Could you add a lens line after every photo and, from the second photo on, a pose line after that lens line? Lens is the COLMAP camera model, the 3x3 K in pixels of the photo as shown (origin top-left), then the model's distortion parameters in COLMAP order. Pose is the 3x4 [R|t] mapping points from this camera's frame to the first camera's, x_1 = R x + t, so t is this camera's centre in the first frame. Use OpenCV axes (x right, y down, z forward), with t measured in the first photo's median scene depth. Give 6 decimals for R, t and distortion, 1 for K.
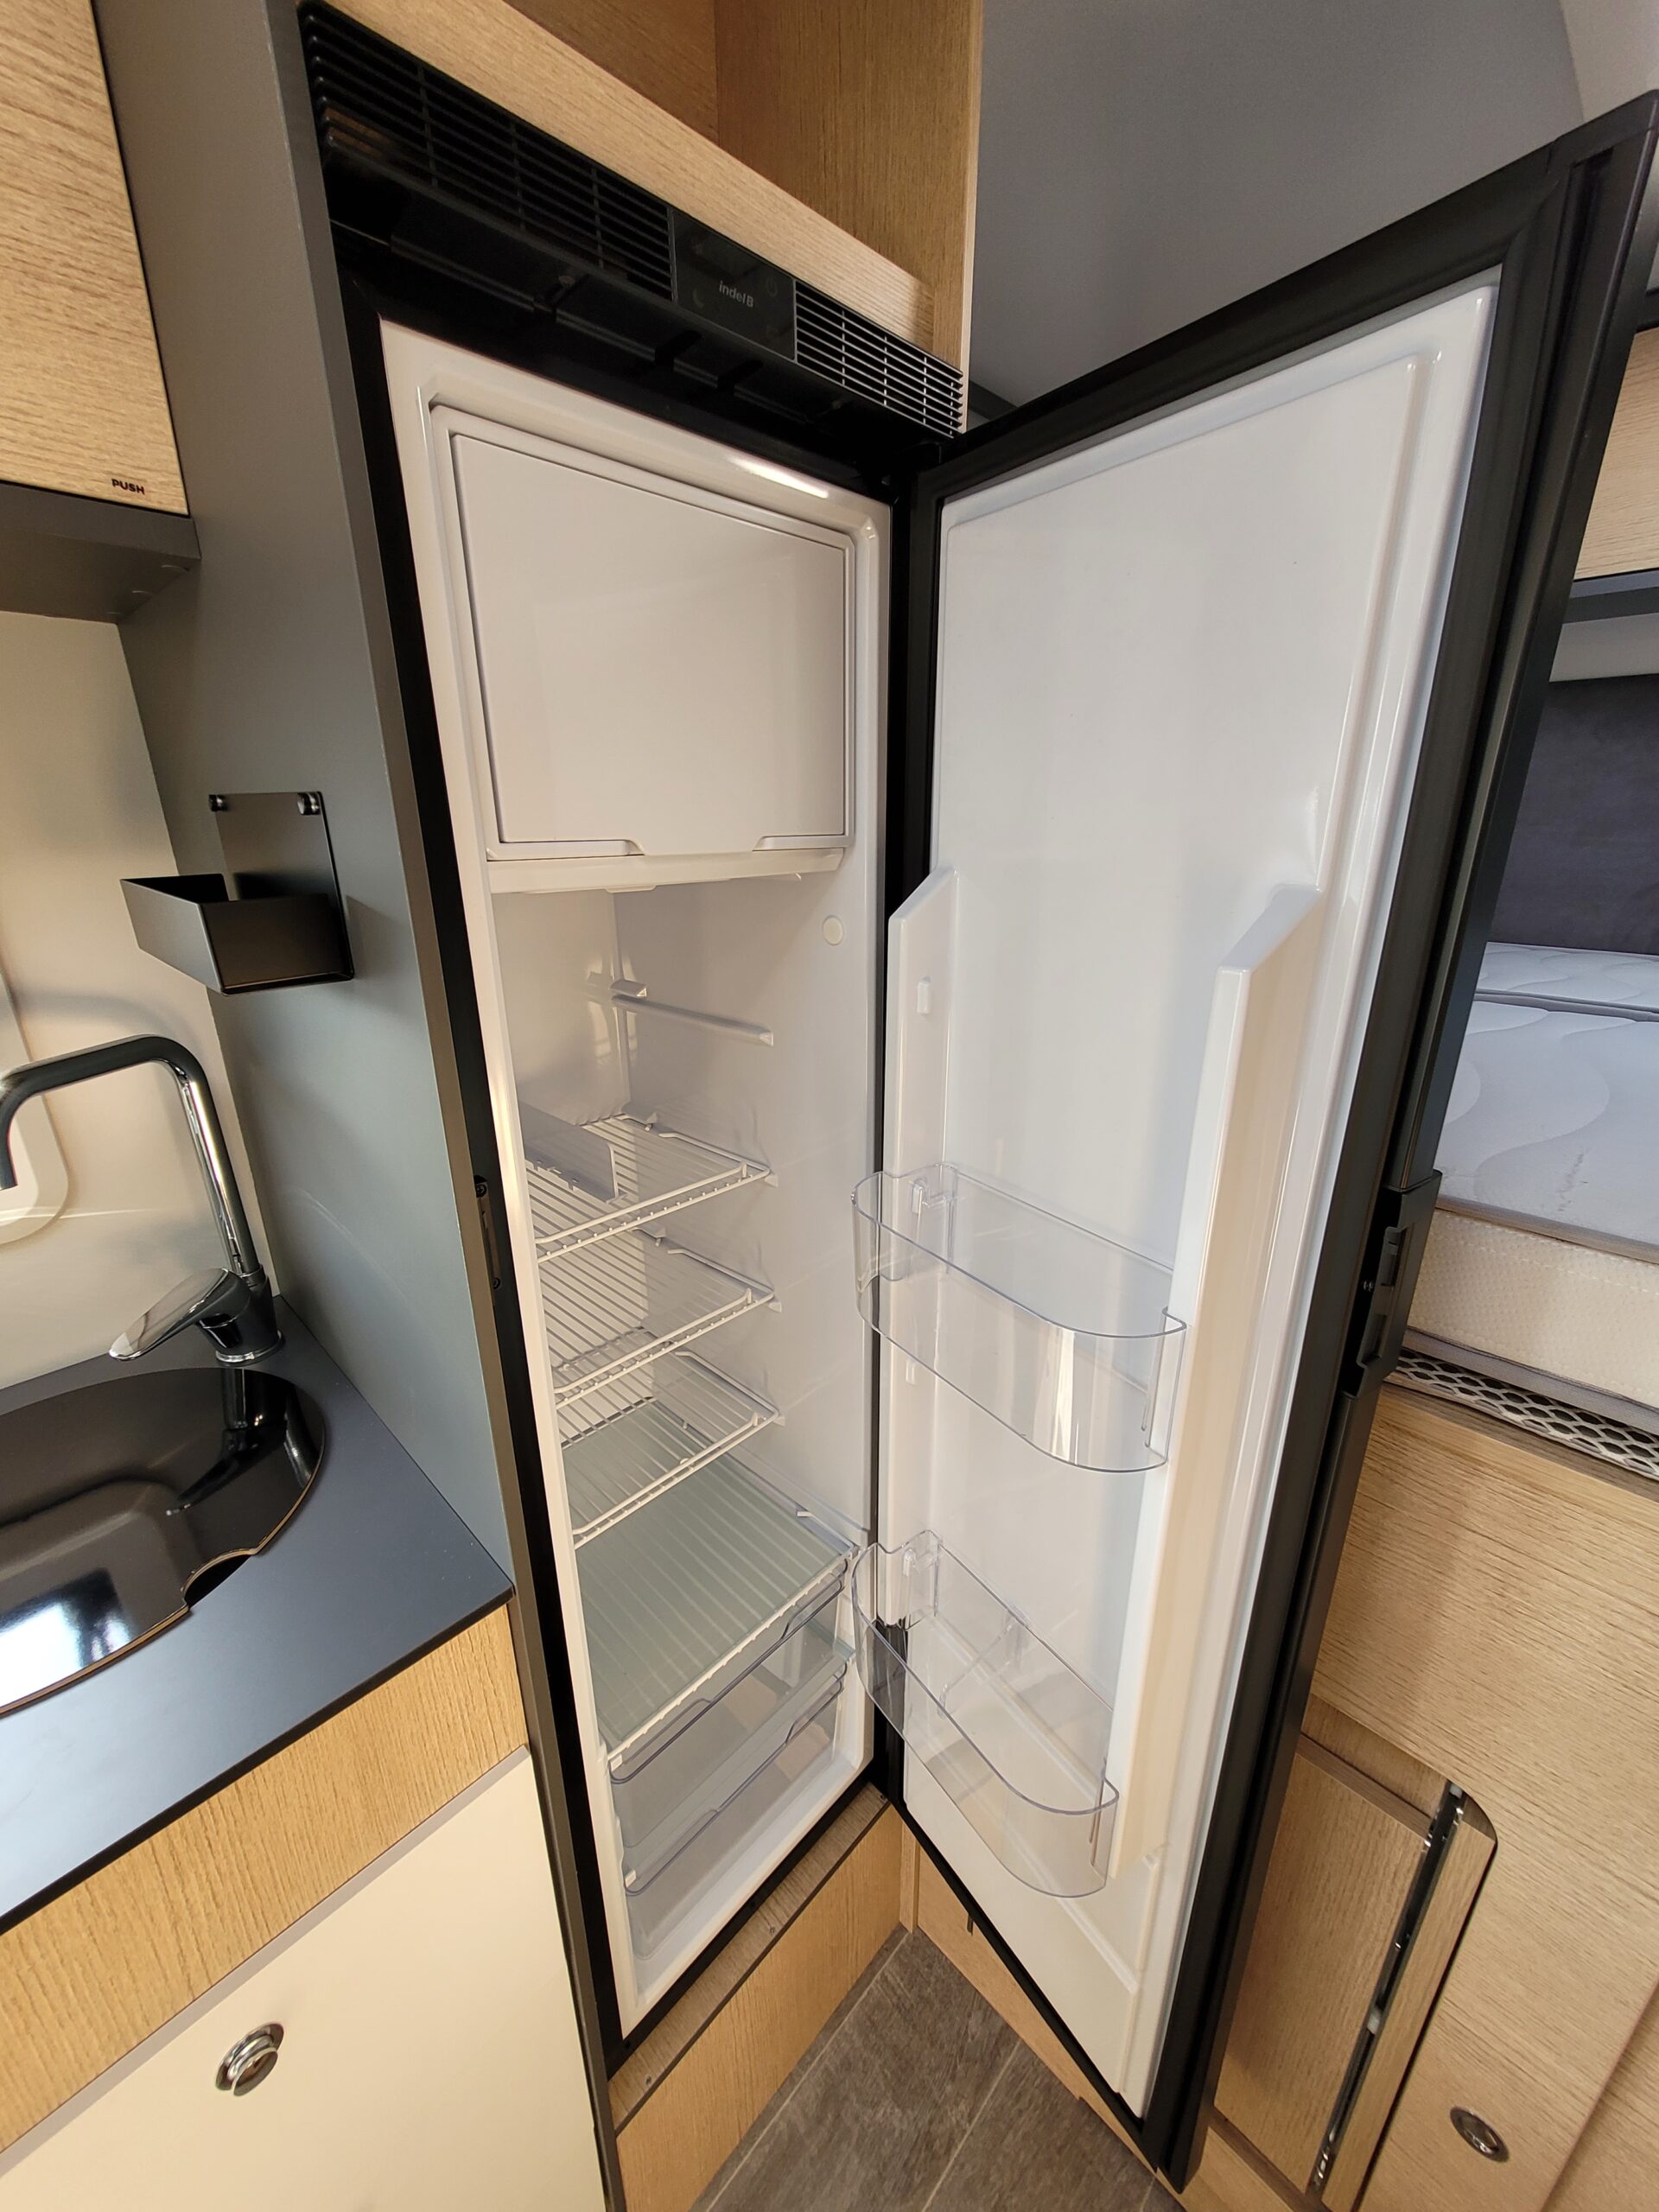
lens RADIAL K [[860.5, 0, 836.0], [0, 860.5, 1108.1], [0, 0, 1]] dist [-0.000727, 0.000510]
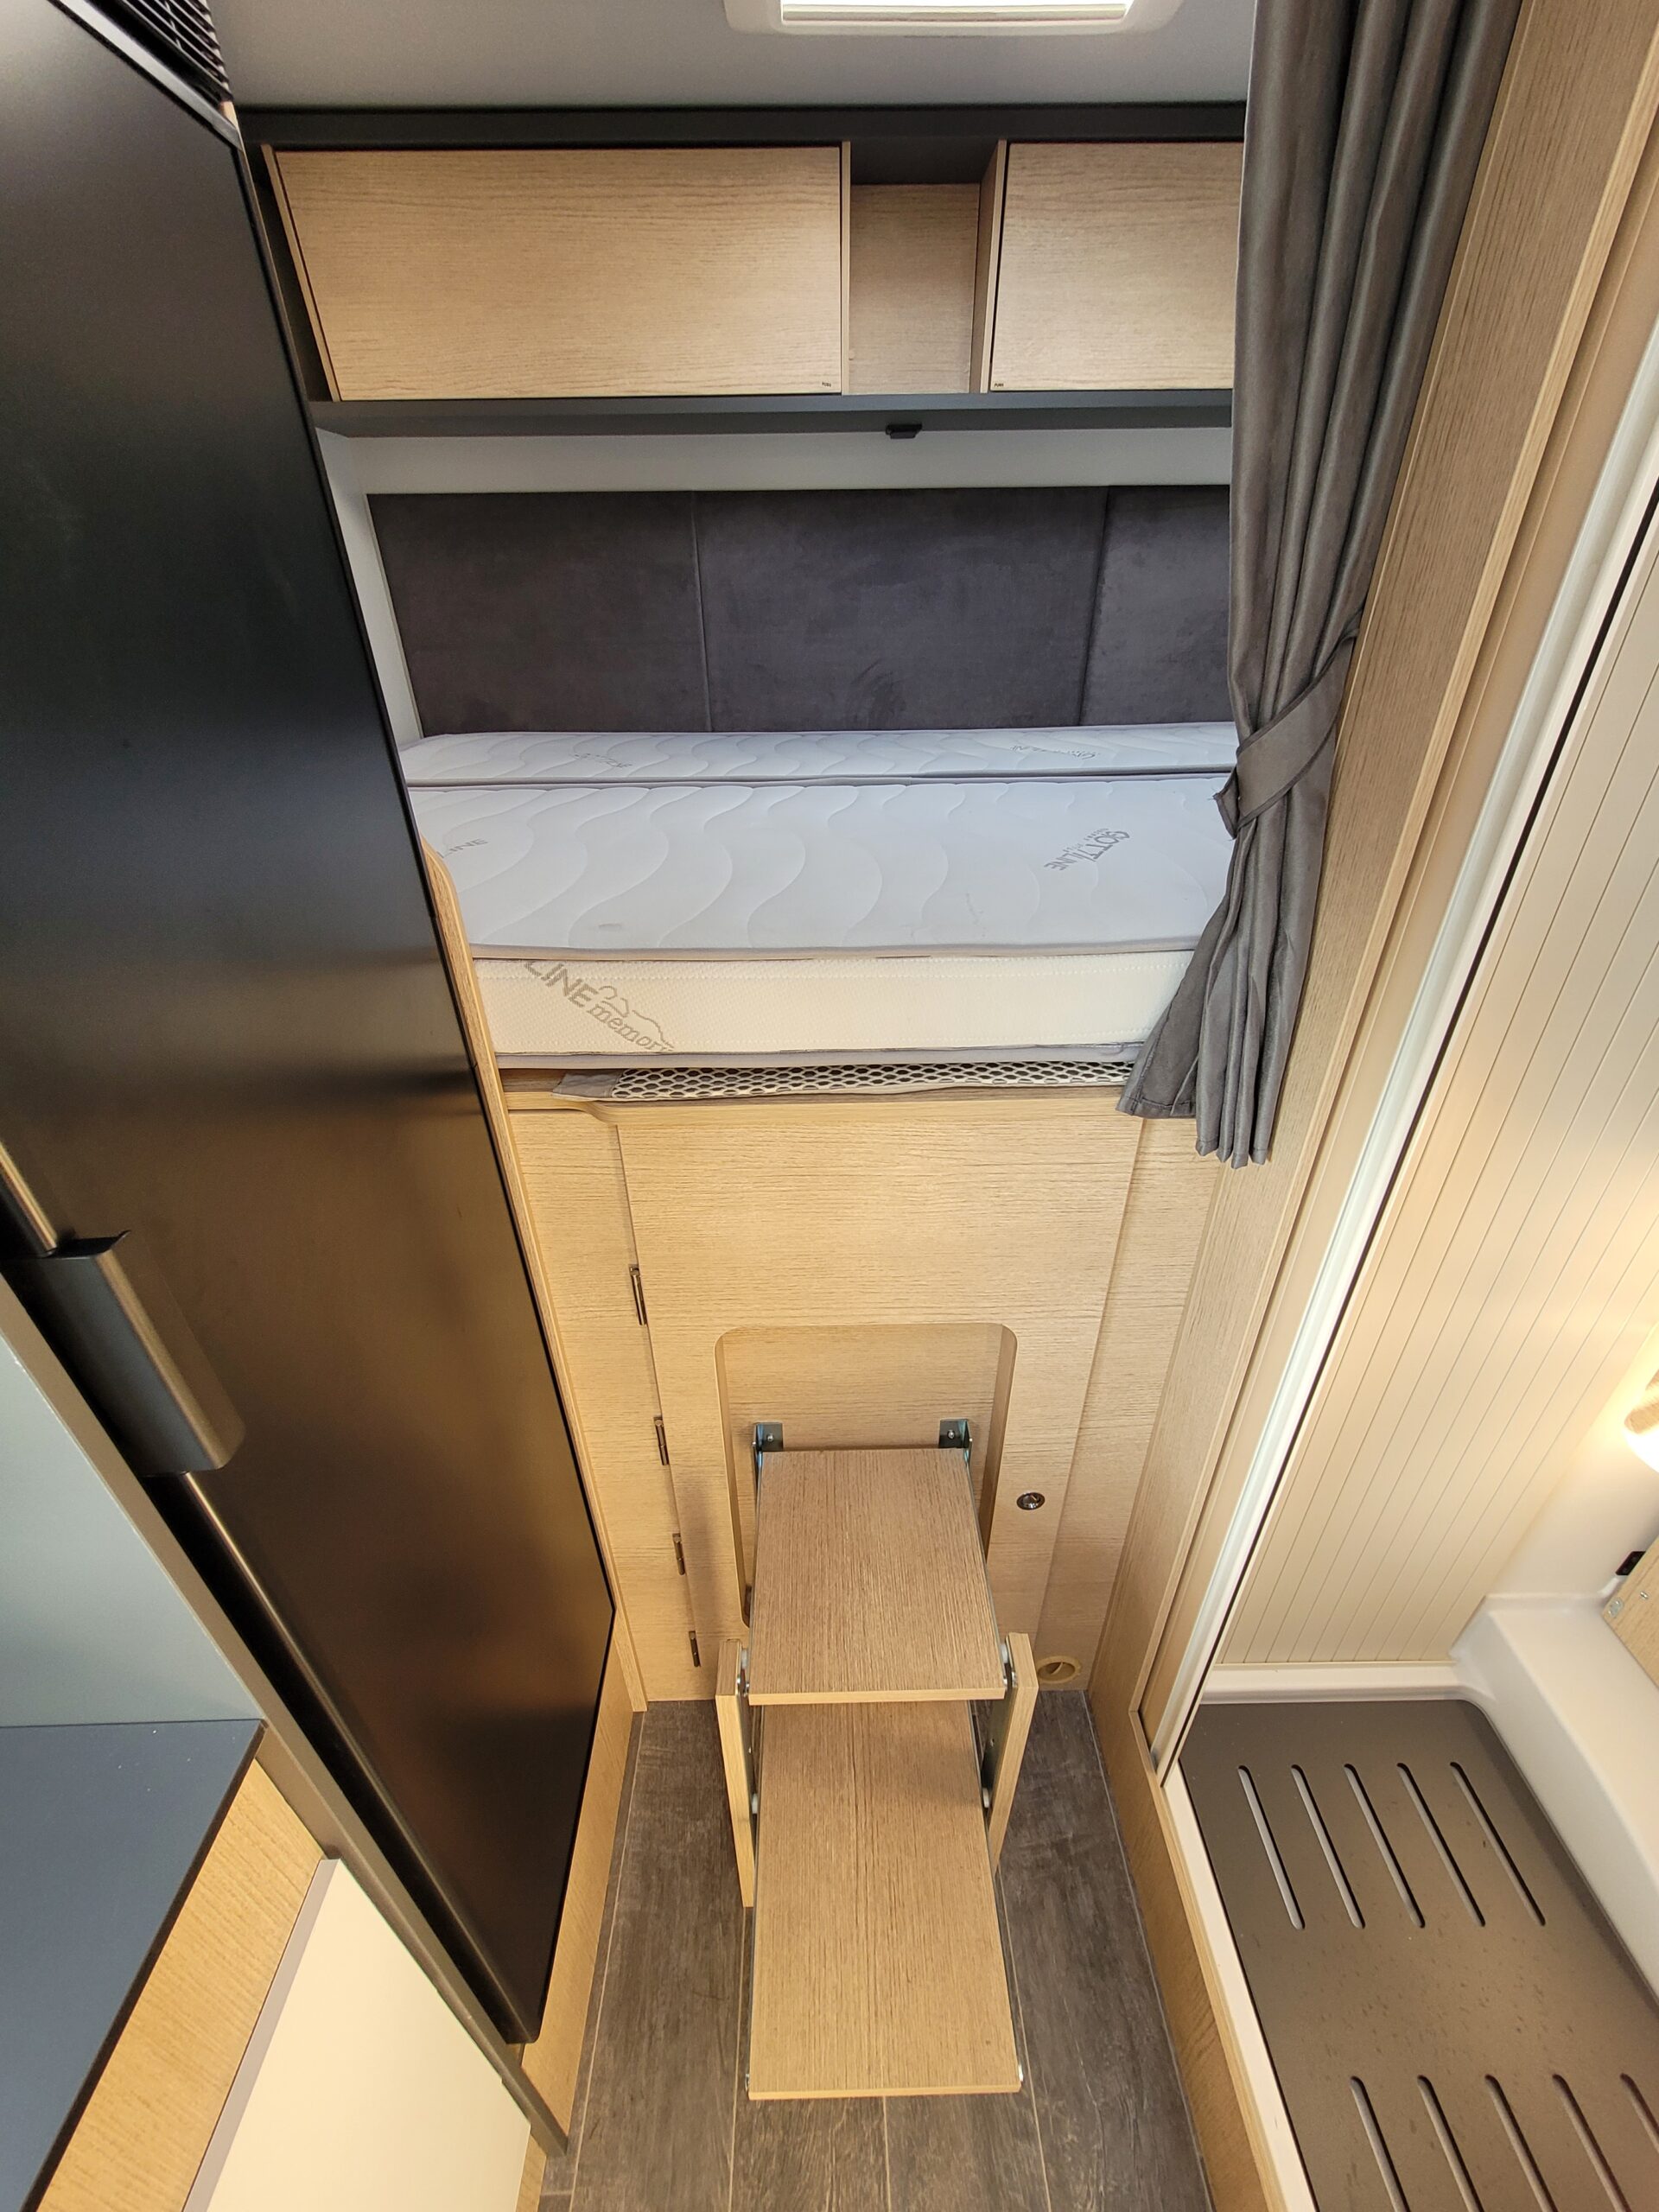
lens RADIAL K [[860.5, 0, 838.1], [0, 860.5, 1103.1], [0, 0, 1]] dist [-0.000727, 0.000510]
pose [[0.701379, -0.364246, 0.612693, -0.245602], [0.238785, 0.929973, 0.279520, -0.063148], [-0.671602, -0.049747, 0.739240, 0.070010]]
